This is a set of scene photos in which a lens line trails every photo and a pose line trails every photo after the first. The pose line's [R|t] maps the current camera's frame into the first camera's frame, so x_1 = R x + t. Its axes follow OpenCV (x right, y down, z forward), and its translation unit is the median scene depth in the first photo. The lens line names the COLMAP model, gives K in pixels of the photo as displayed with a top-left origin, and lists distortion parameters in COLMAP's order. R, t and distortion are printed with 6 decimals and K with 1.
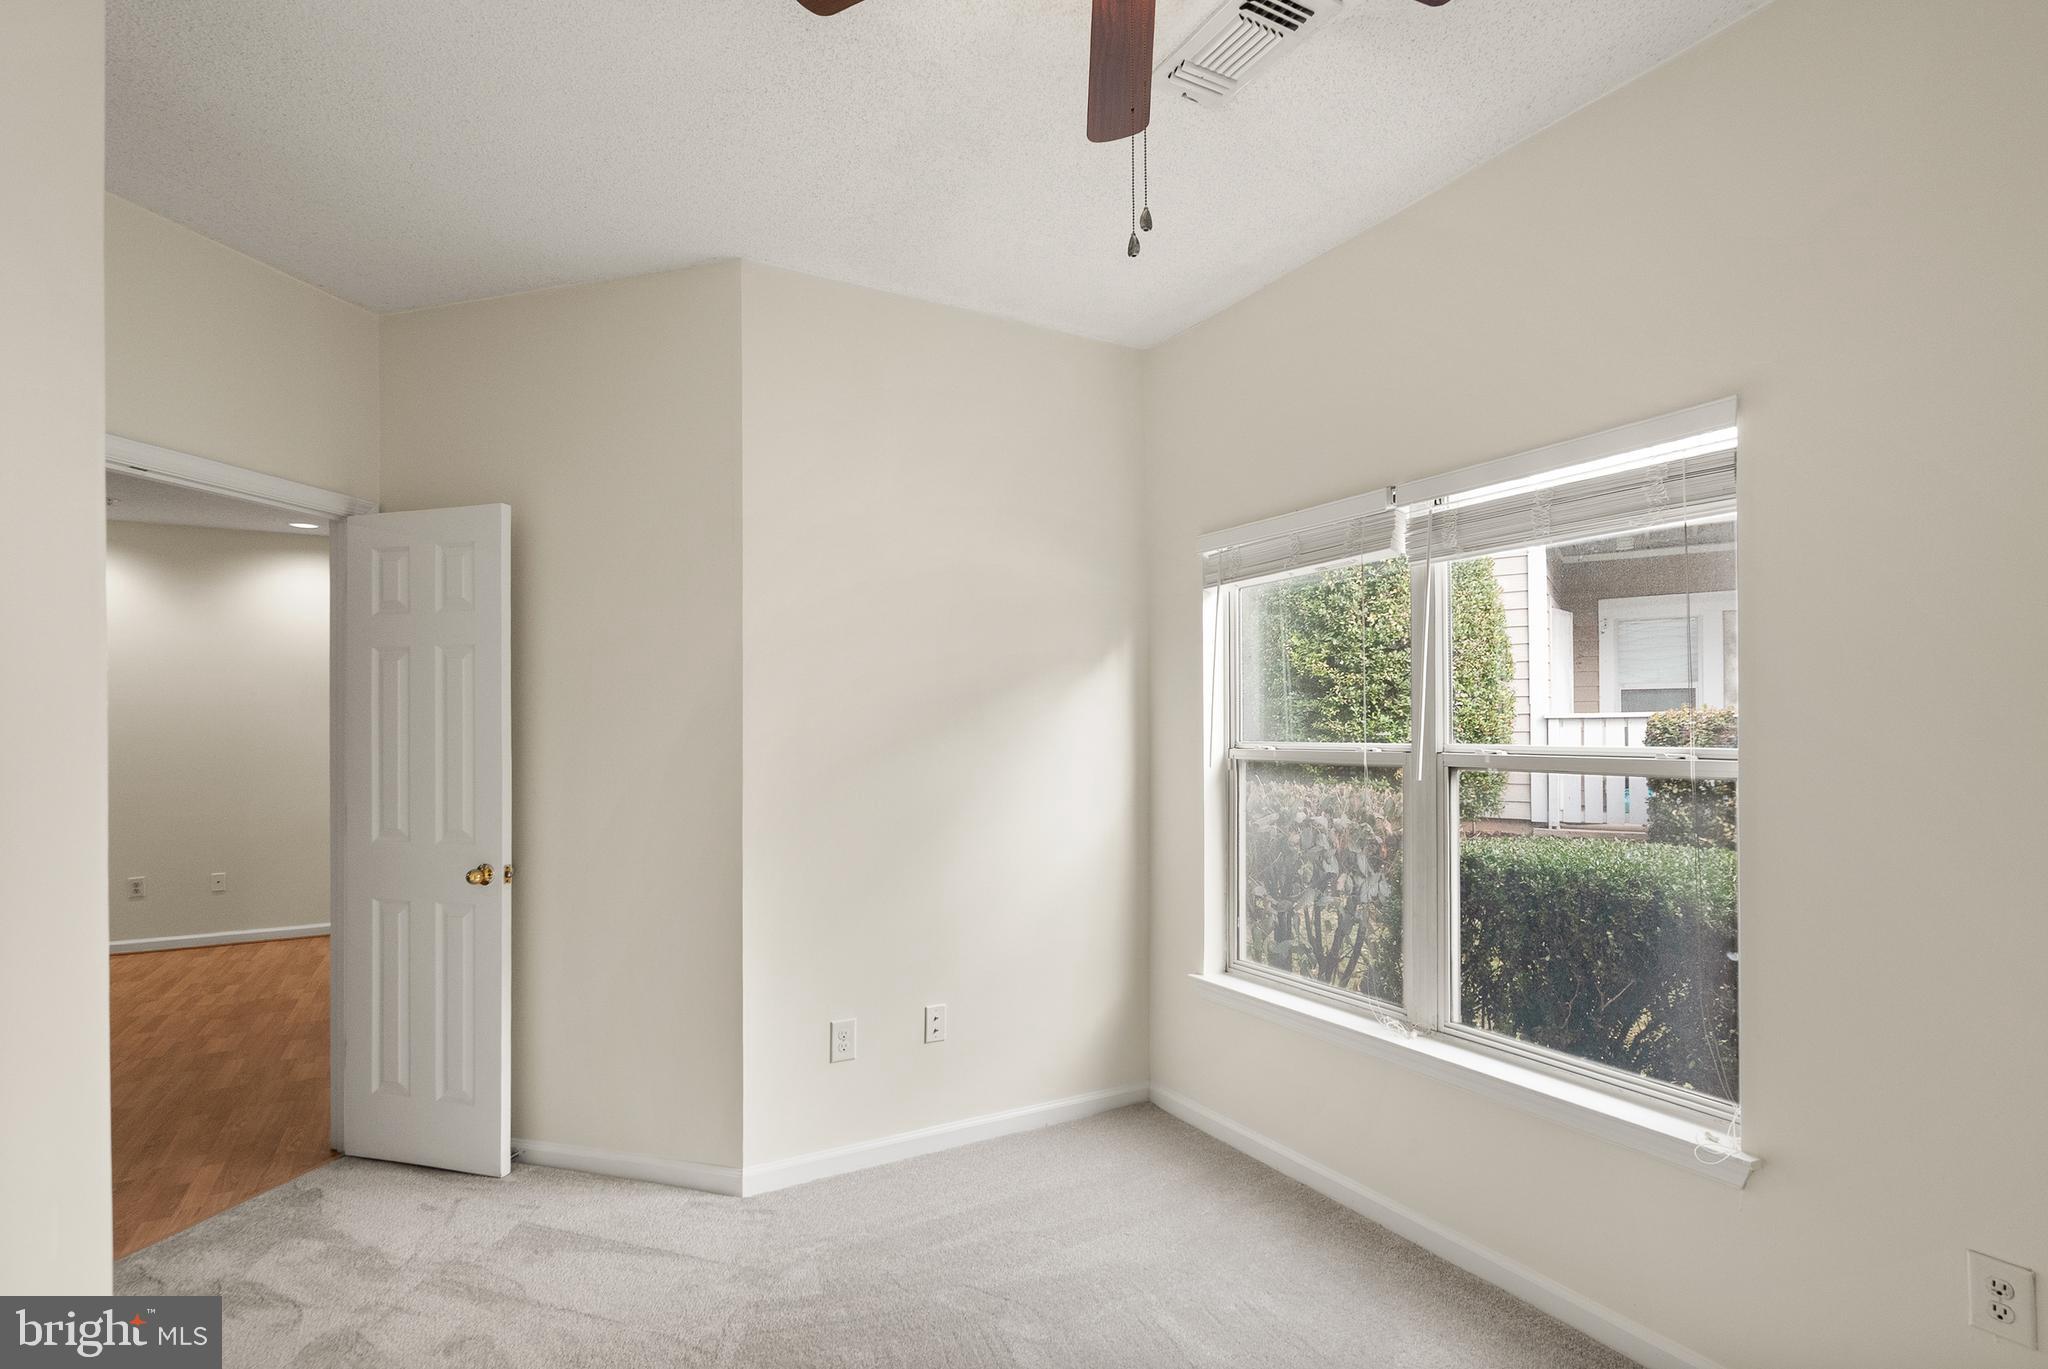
lens RADIAL K [[999.8, 0, 1031.1], [0, 999.8, 727.0], [0, 0, 1]] dist [0.000540, 0.000172]
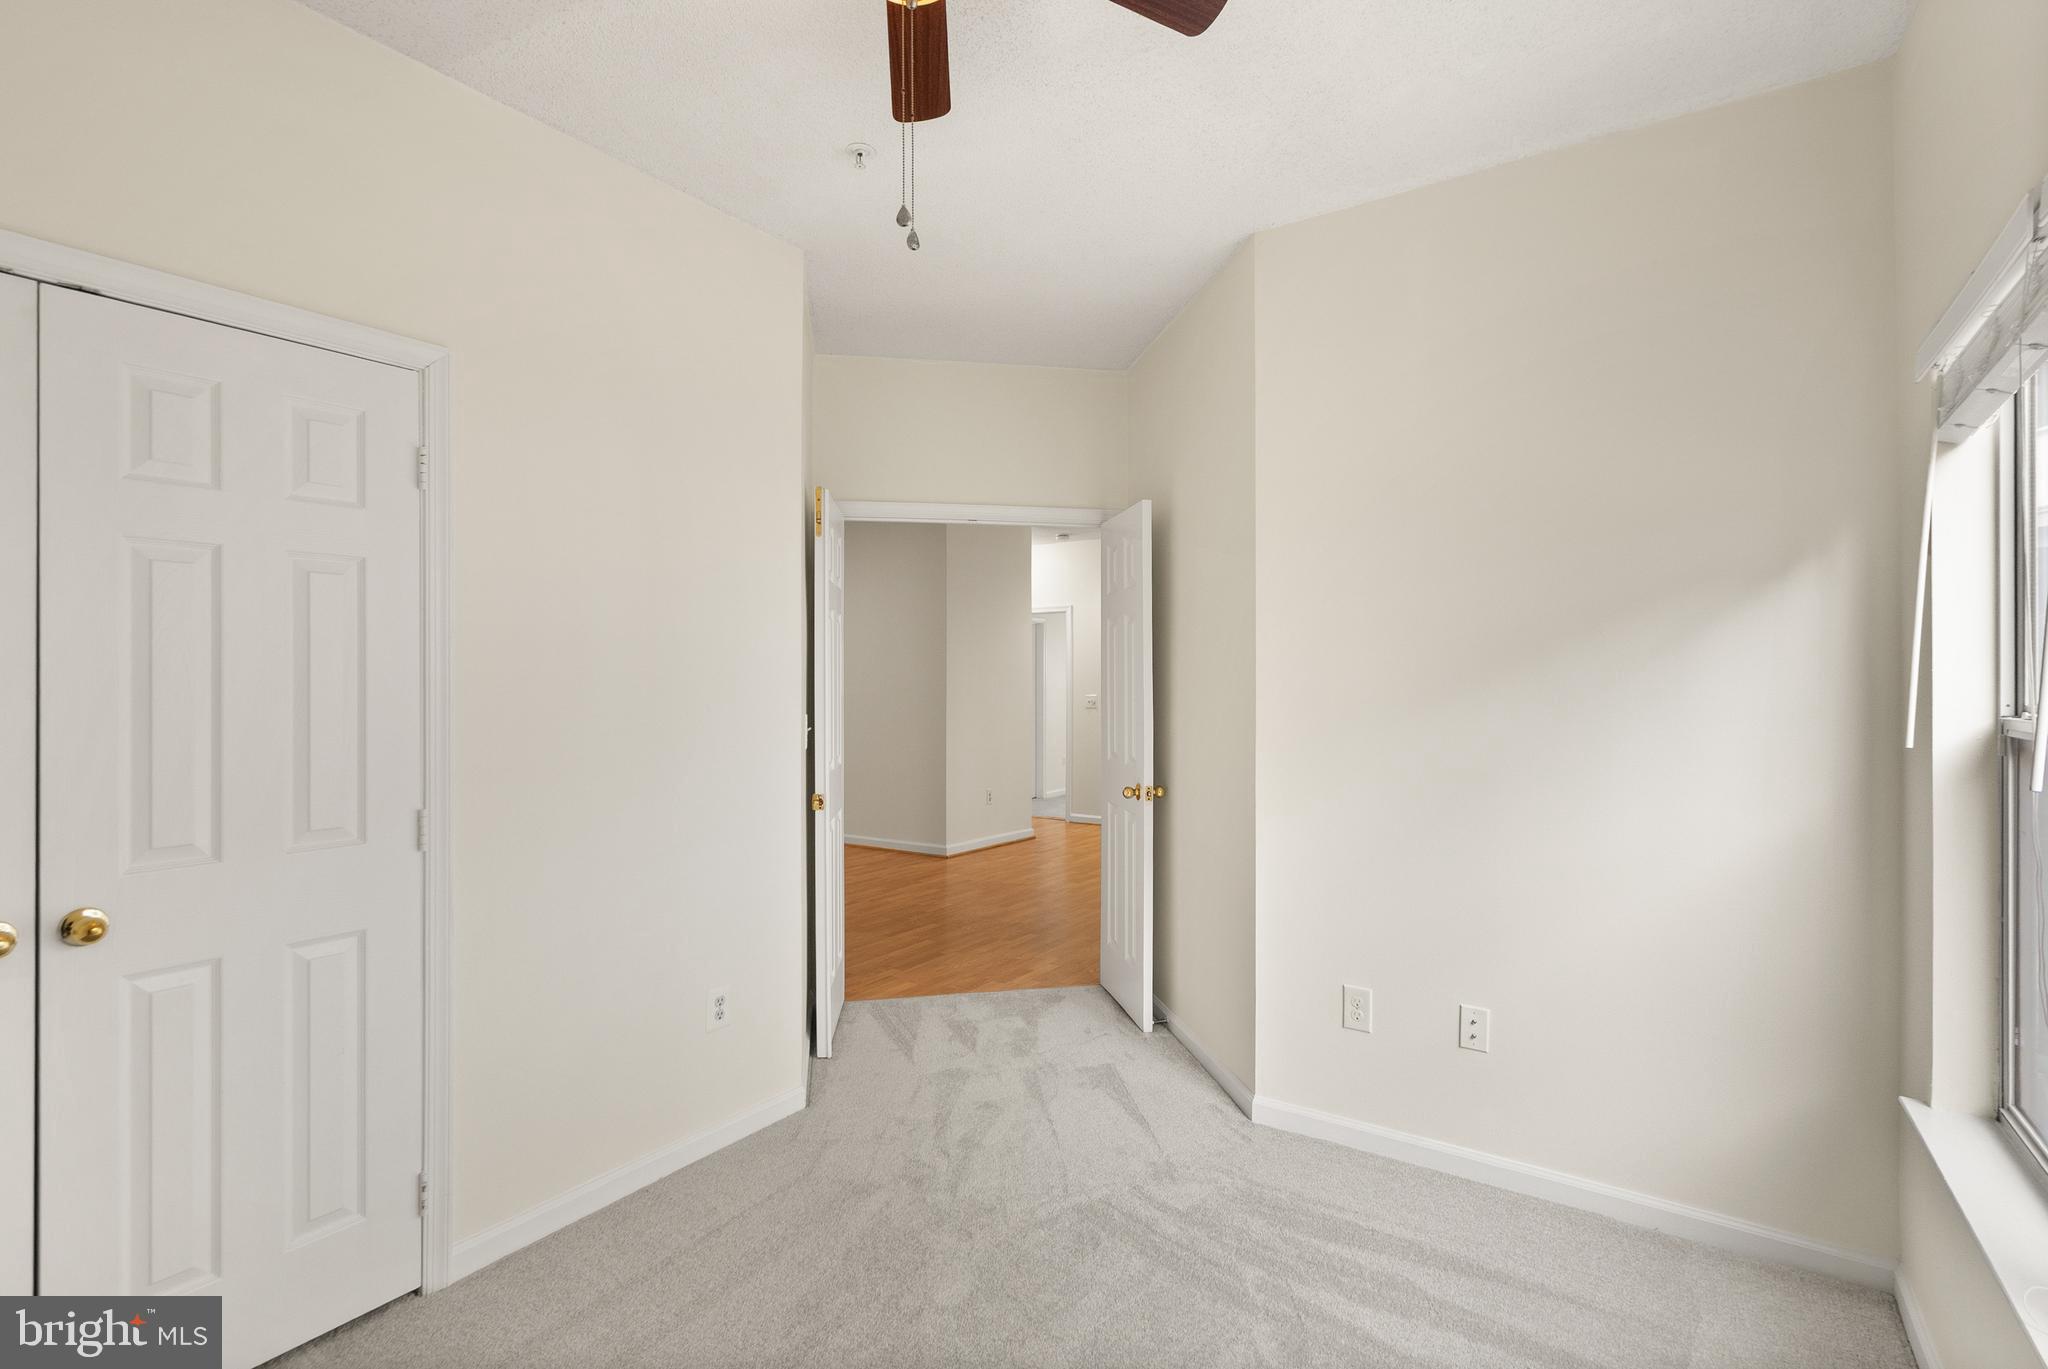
lens RADIAL K [[987.7, 0, 1000.6], [0, 987.7, 684.8], [0, 0, 1]] dist [0.005685, 0.000350]
pose [[0.426821, 0.008793, -0.904293, 0.527789], [-0.003792, 0.999961, 0.007933, 0.000852], [0.904328, 0.000043, 0.426838, 0.304299]]
